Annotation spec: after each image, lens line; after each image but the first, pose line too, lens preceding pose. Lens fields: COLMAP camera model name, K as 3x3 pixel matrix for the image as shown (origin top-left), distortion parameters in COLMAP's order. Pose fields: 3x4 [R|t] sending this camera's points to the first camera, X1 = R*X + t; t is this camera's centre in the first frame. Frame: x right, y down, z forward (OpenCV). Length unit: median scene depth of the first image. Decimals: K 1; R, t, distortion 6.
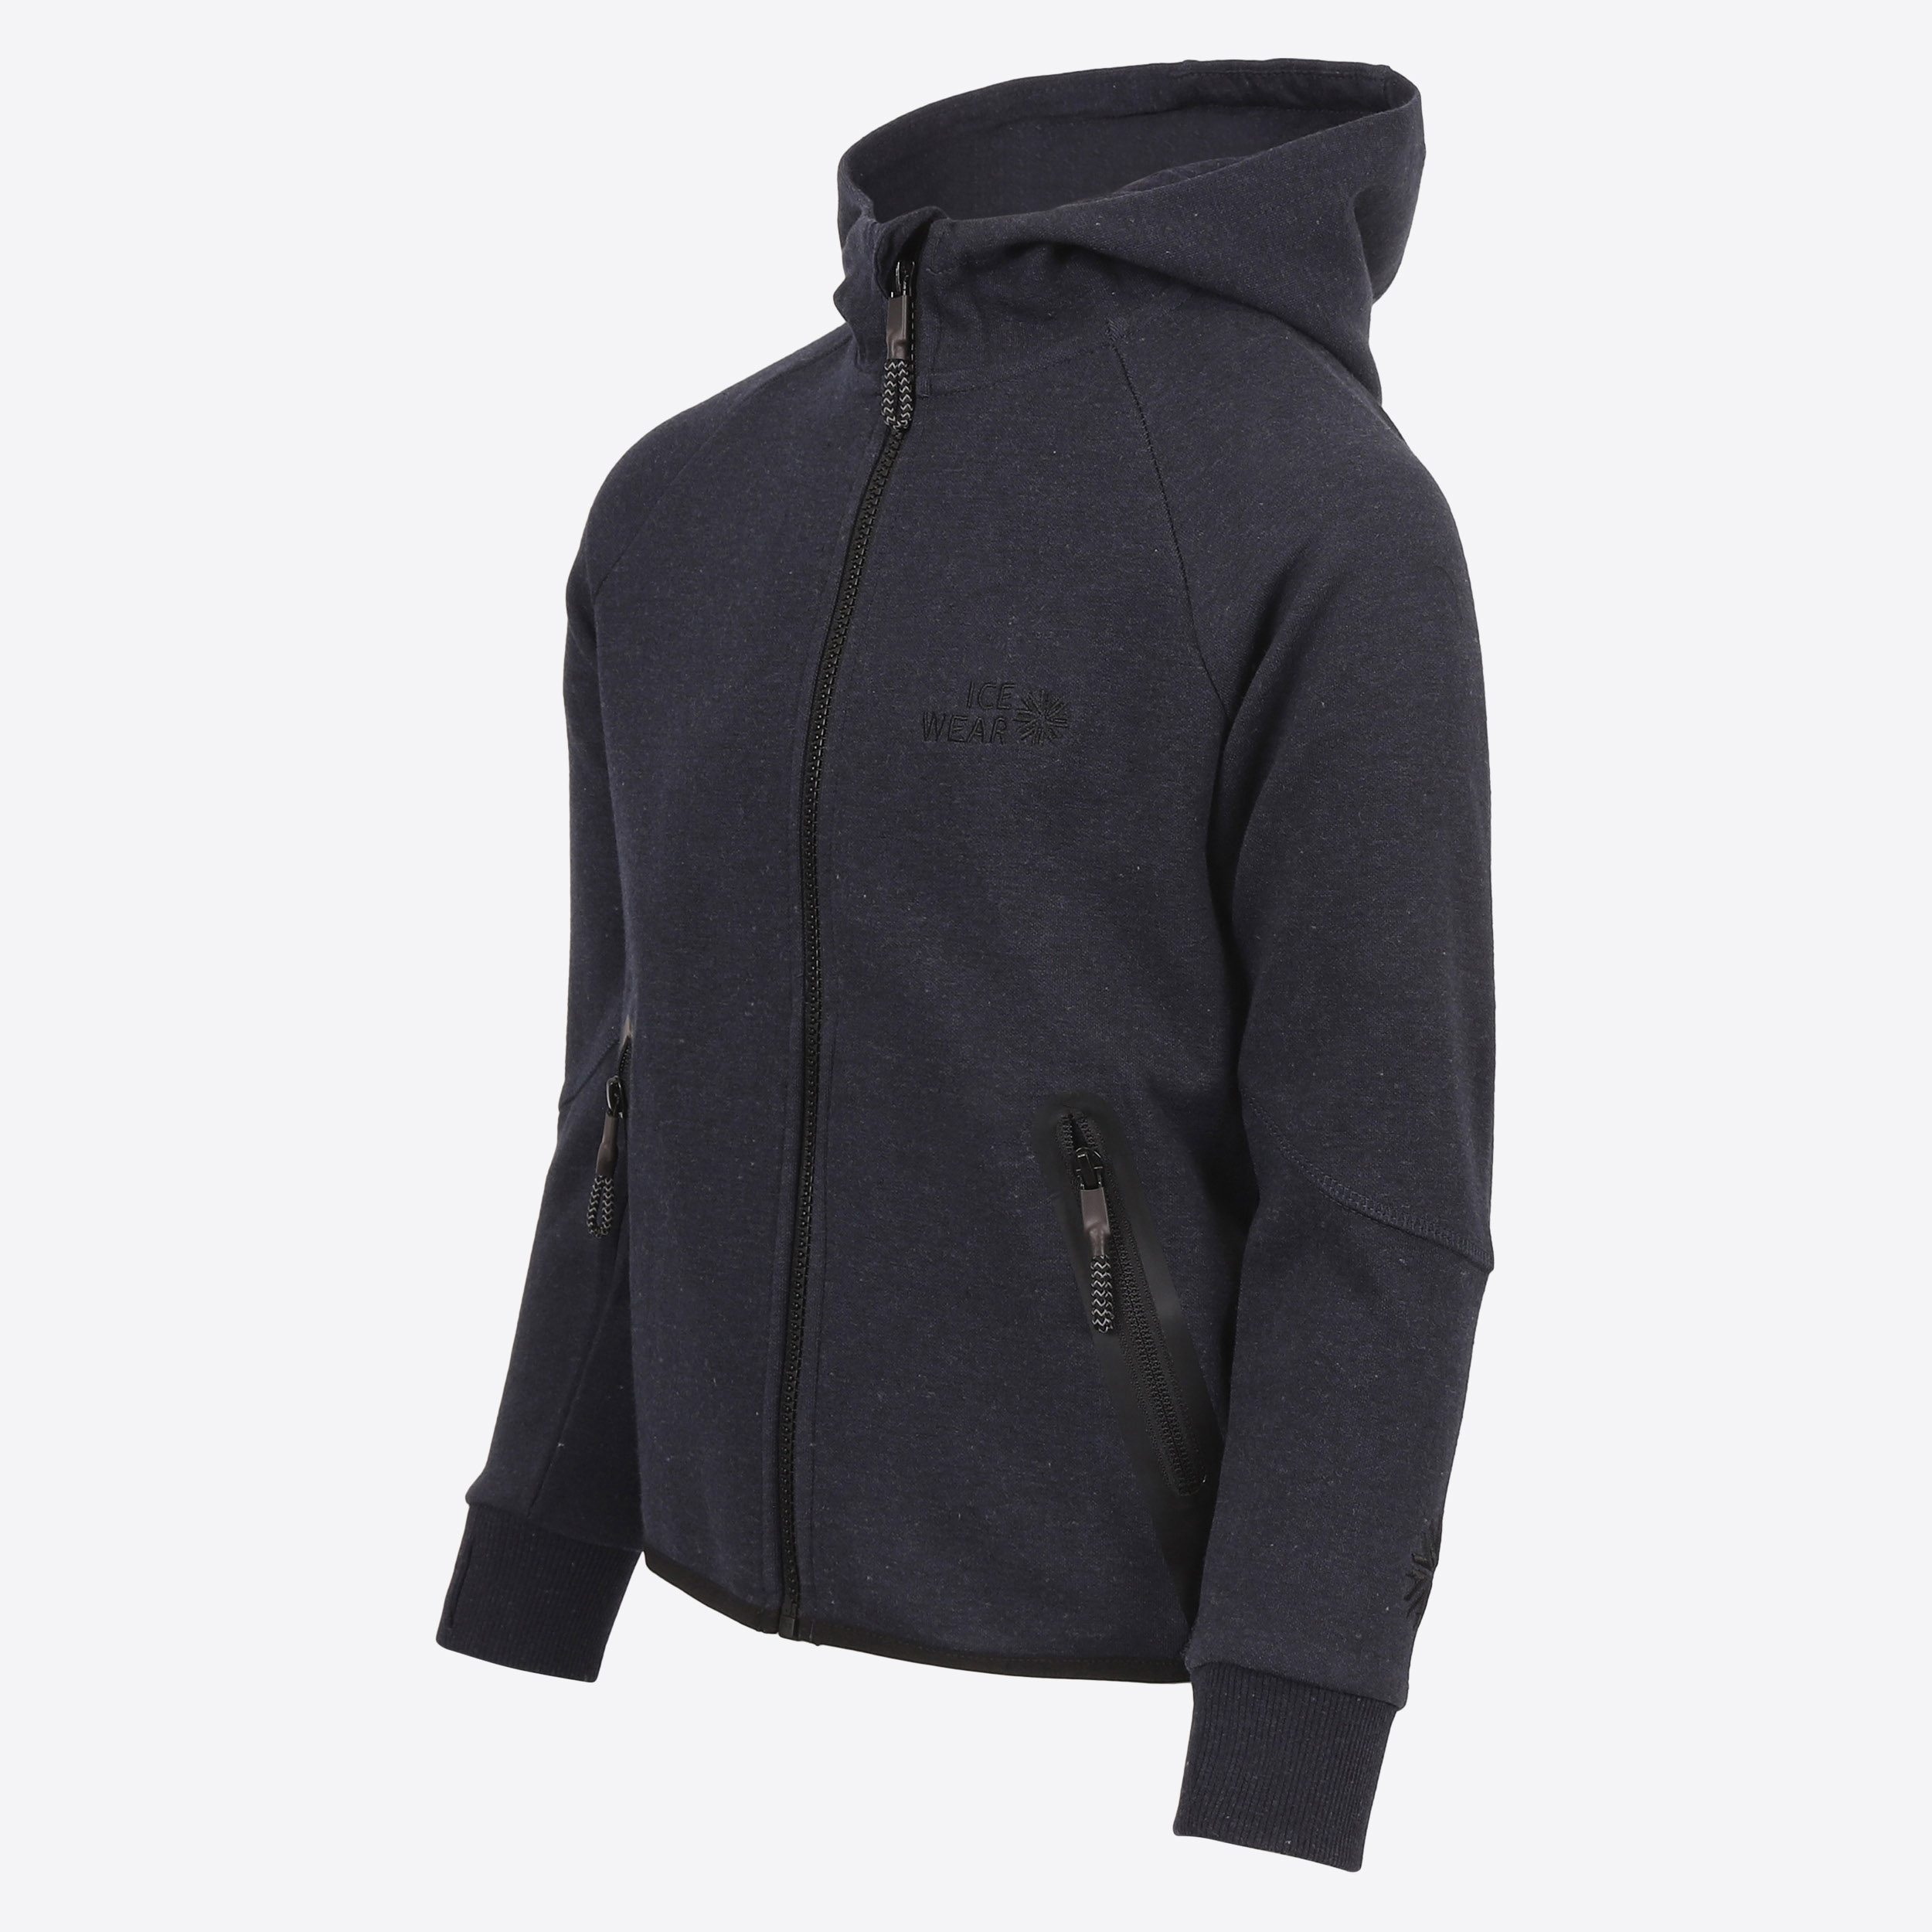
lens RADIAL K [[4615.4, 0, 874.3], [0, 4615.4, 832.9], [0, 0, 1]] dist [0.345248, 0.000000]
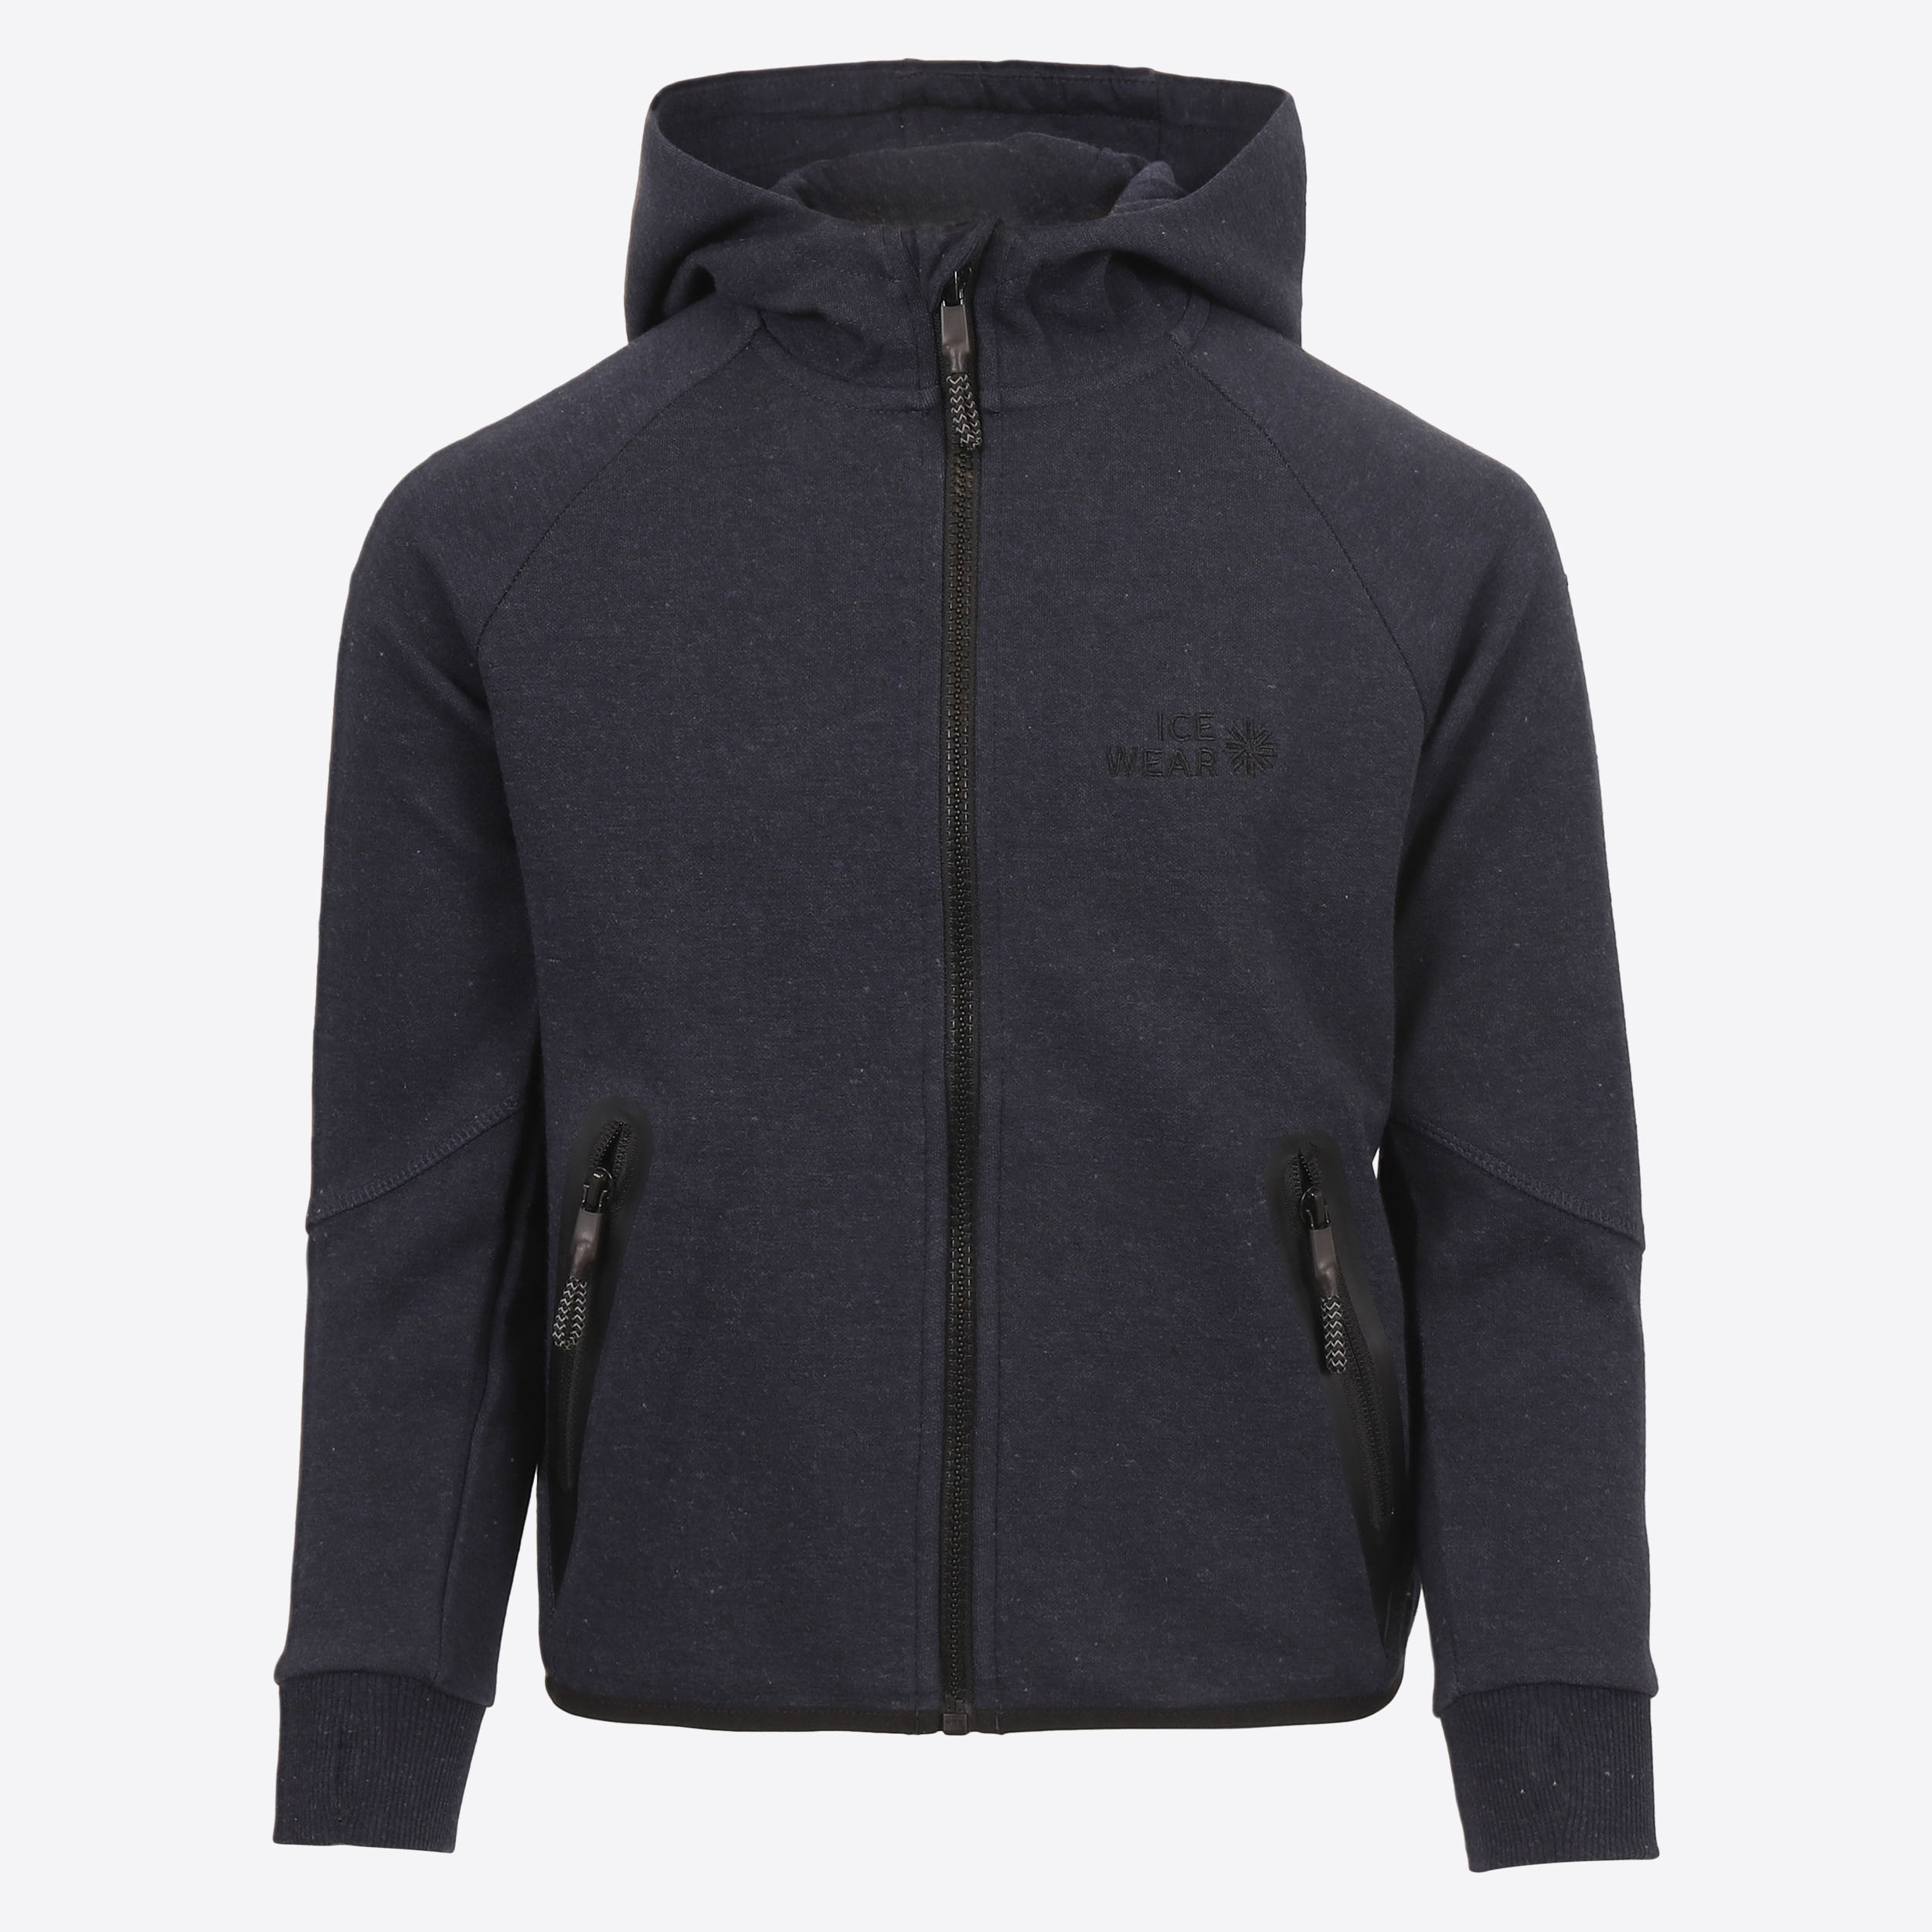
lens RADIAL K [[4615.4, 0, 938.2], [0, 4615.4, 919.1], [0, 0, 1]] dist [0.345248, 0.000000]
pose [[0.803175, -0.061961, 0.592512, -0.576967], [0.050540, 0.998078, 0.035863, -0.026532], [-0.593595, 0.001141, 0.804763, 0.255394]]
